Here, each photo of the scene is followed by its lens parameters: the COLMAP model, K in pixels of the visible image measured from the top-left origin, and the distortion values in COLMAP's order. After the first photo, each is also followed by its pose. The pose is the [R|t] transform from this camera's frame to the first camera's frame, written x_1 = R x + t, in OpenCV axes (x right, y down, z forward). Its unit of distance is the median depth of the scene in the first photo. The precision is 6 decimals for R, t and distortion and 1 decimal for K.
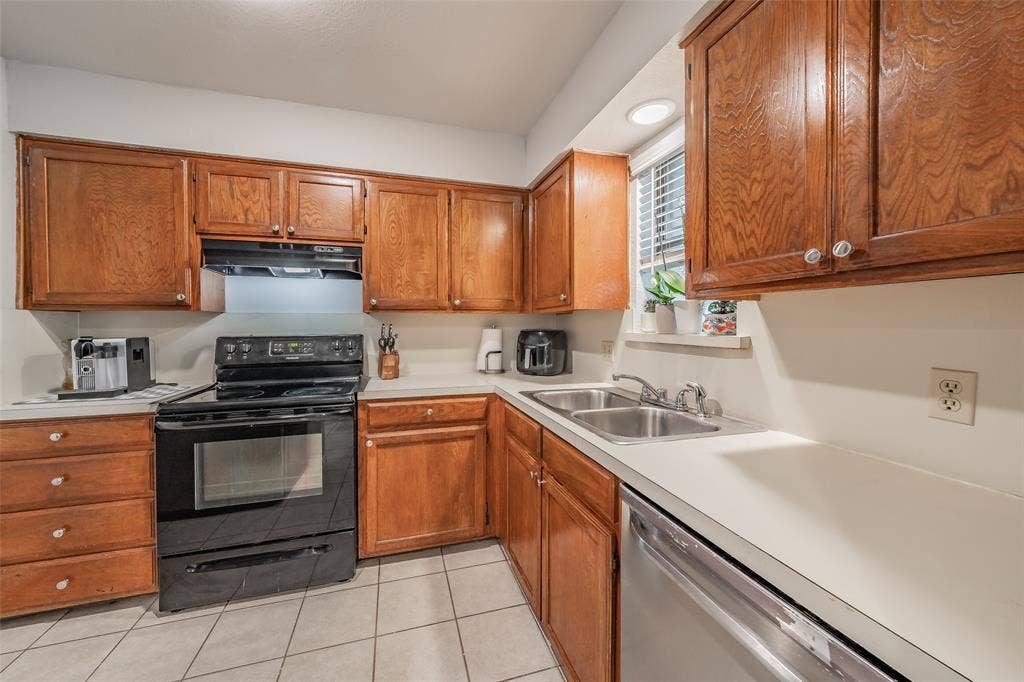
lens RADIAL K [[375.1, 0, 513.7], [0, 375.1, 330.9], [0, 0, 1]] dist [-0.001483, -0.000340]
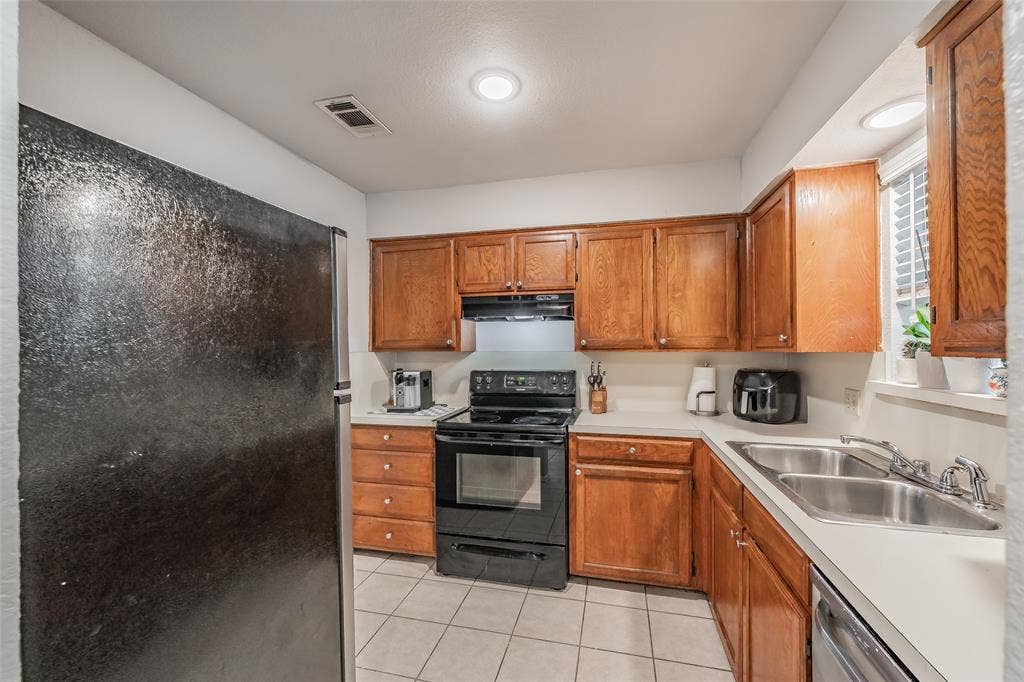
lens RADIAL K [[393.9, 0, 528.5], [0, 393.9, 346.8], [0, 0, 1]] dist [-0.002807, -0.000287]
pose [[0.864402, -0.008849, -0.502723, 0.076615], [-0.000340, 0.999835, -0.018184, -0.049971], [0.502801, 0.015890, 0.864256, -0.089696]]
